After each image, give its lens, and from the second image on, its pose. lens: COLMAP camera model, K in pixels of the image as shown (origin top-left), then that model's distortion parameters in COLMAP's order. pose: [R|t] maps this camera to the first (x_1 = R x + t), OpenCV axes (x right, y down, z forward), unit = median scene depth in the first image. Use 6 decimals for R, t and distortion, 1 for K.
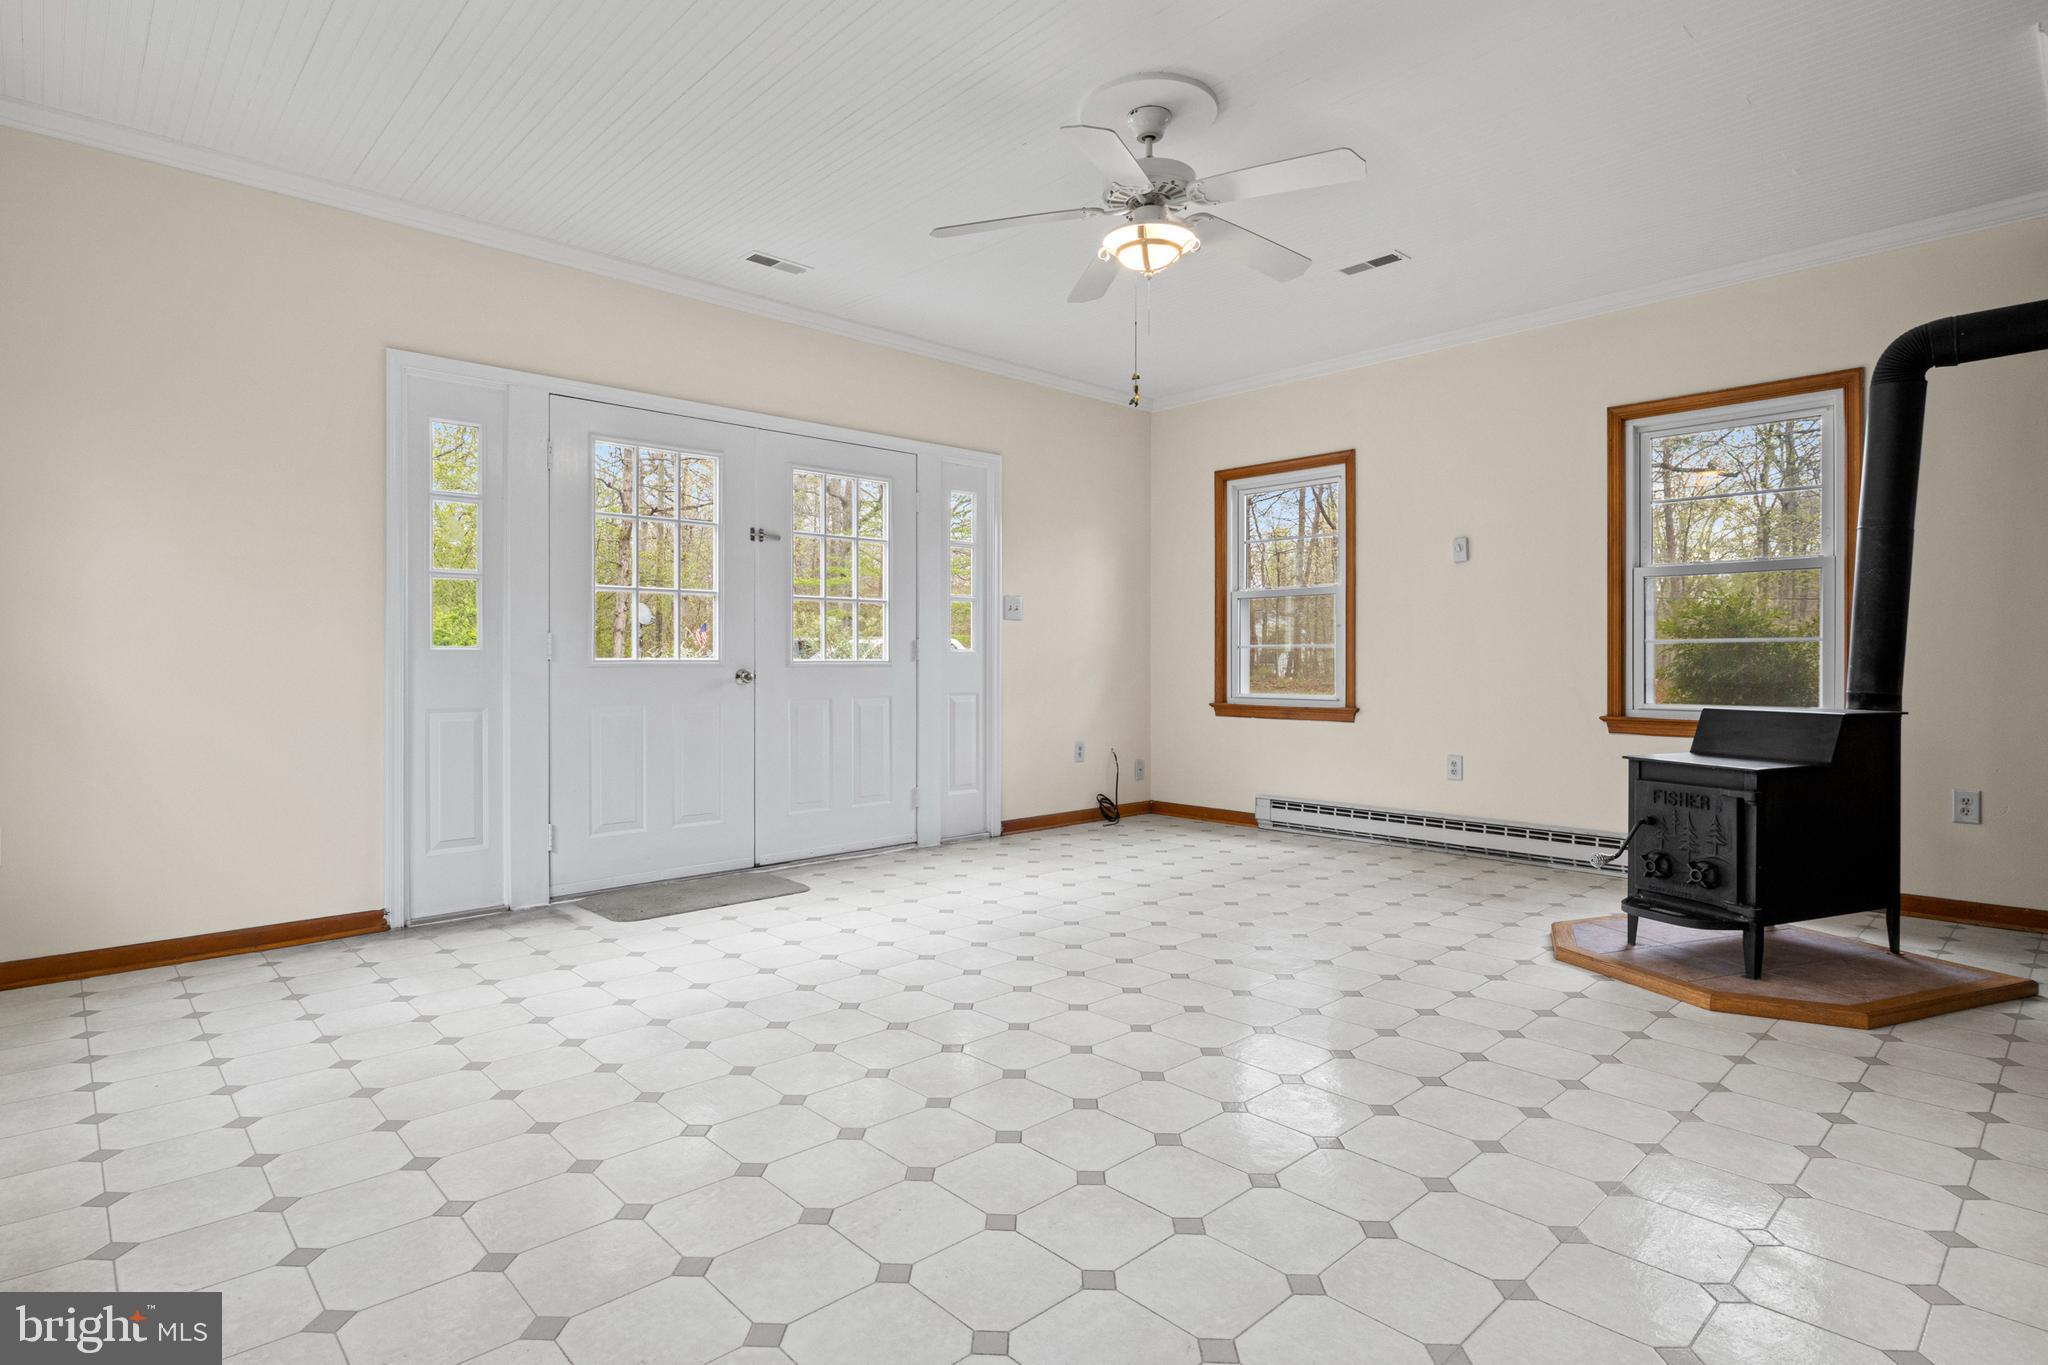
lens RADIAL K [[1029.1, 0, 1014.9], [0, 1029.1, 681.3], [0, 0, 1]] dist [-0.013628, -0.000002]
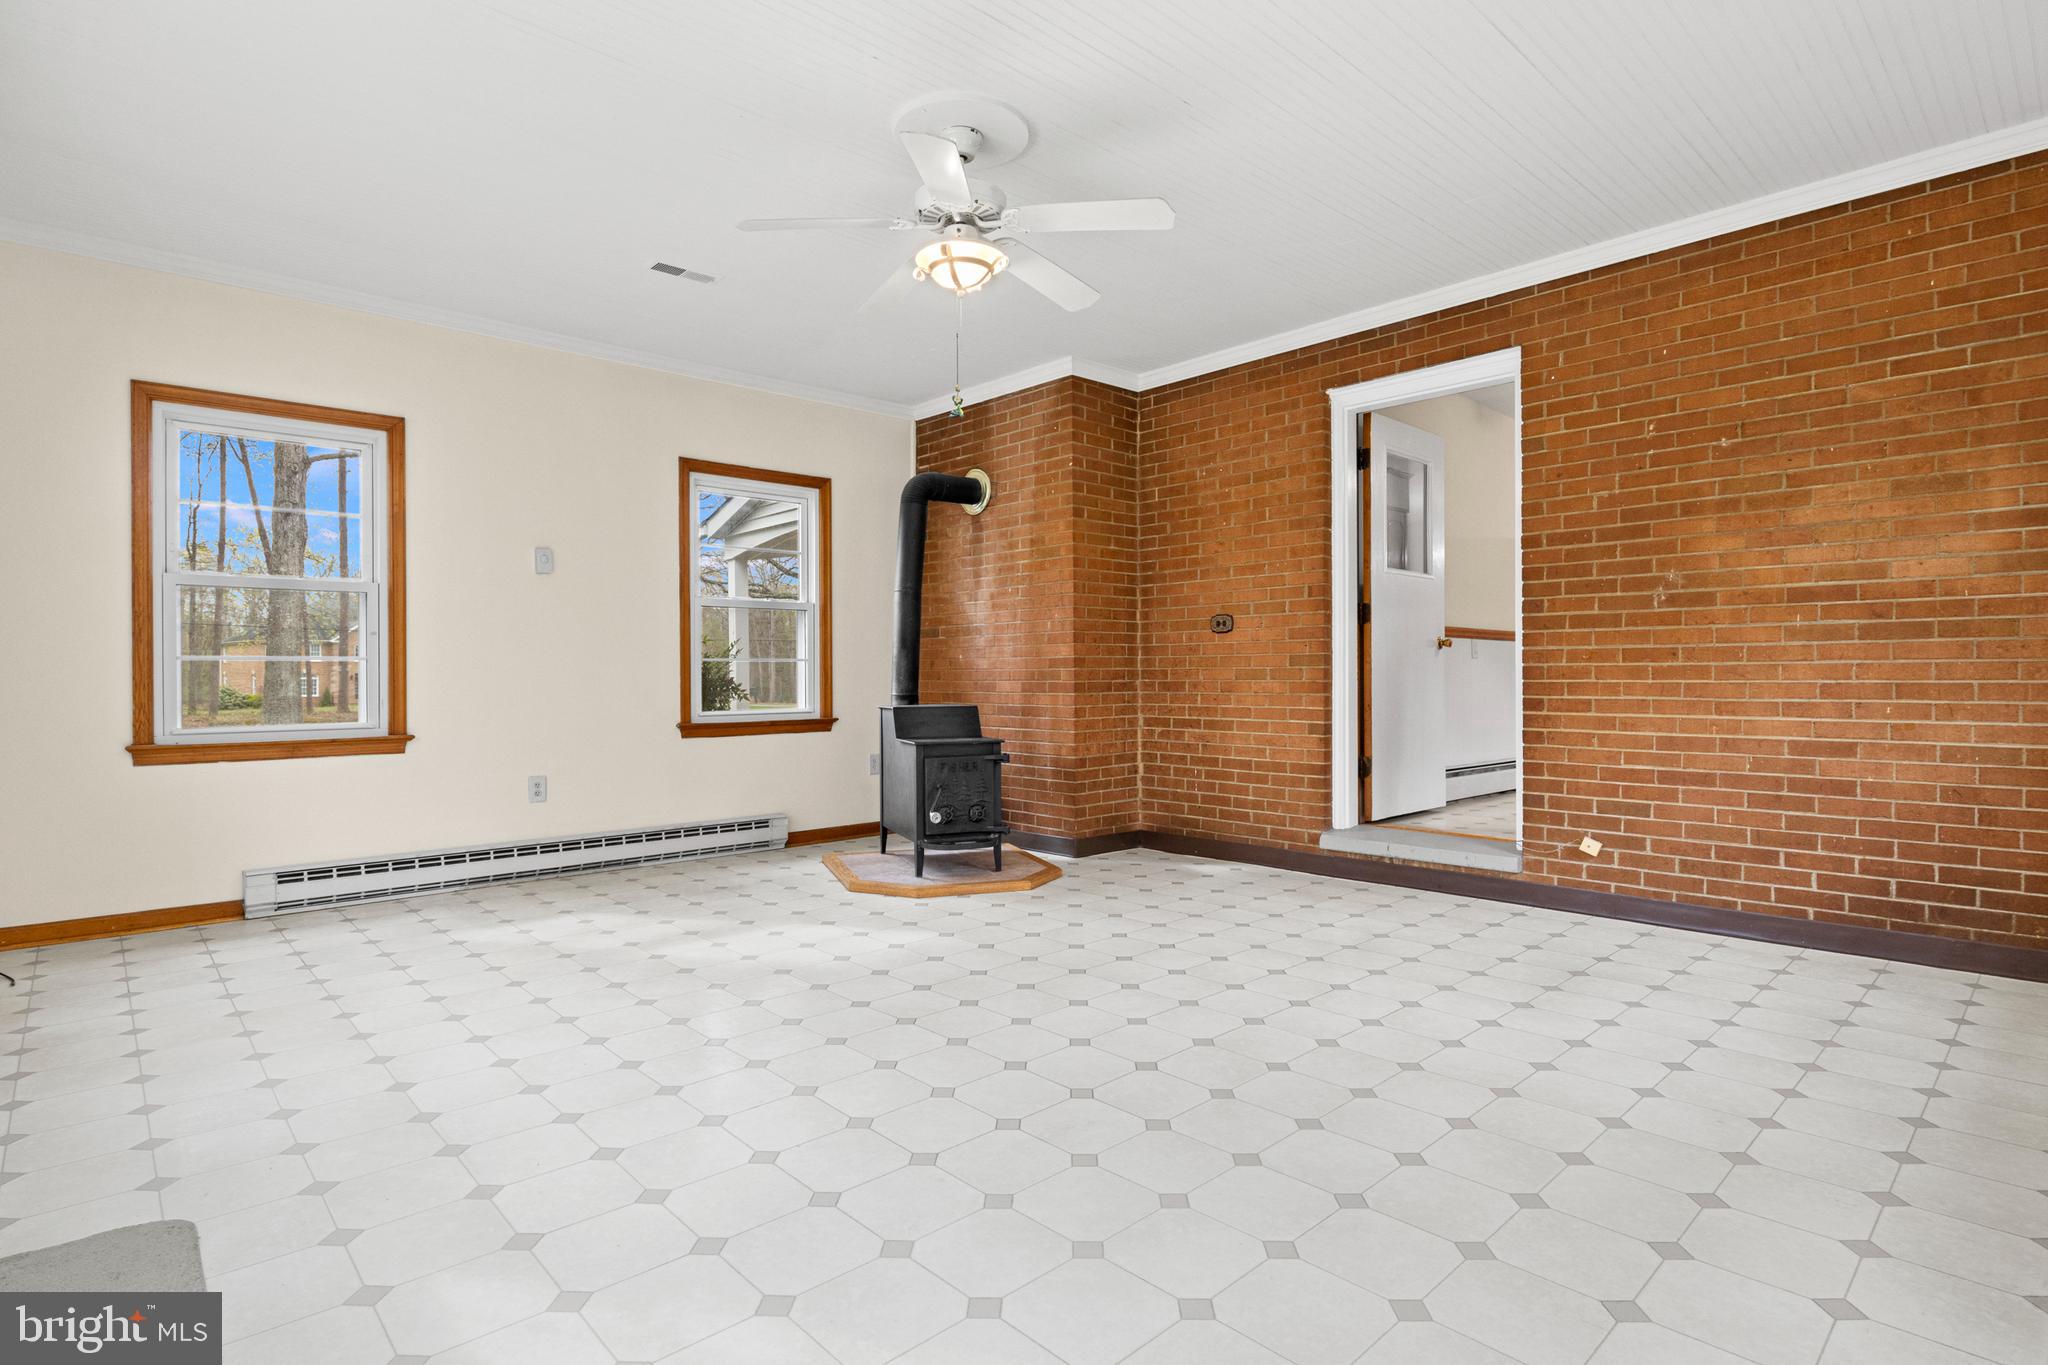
lens RADIAL K [[1029.1, 0, 1014.9], [0, 1029.1, 681.3], [0, 0, 1]] dist [-0.013628, -0.000002]
pose [[0.008505, -0.006992, 0.999939, -0.499864], [0.025509, 0.999652, 0.006773, -0.010207], [-0.999638, 0.025450, 0.008680, 0.530734]]
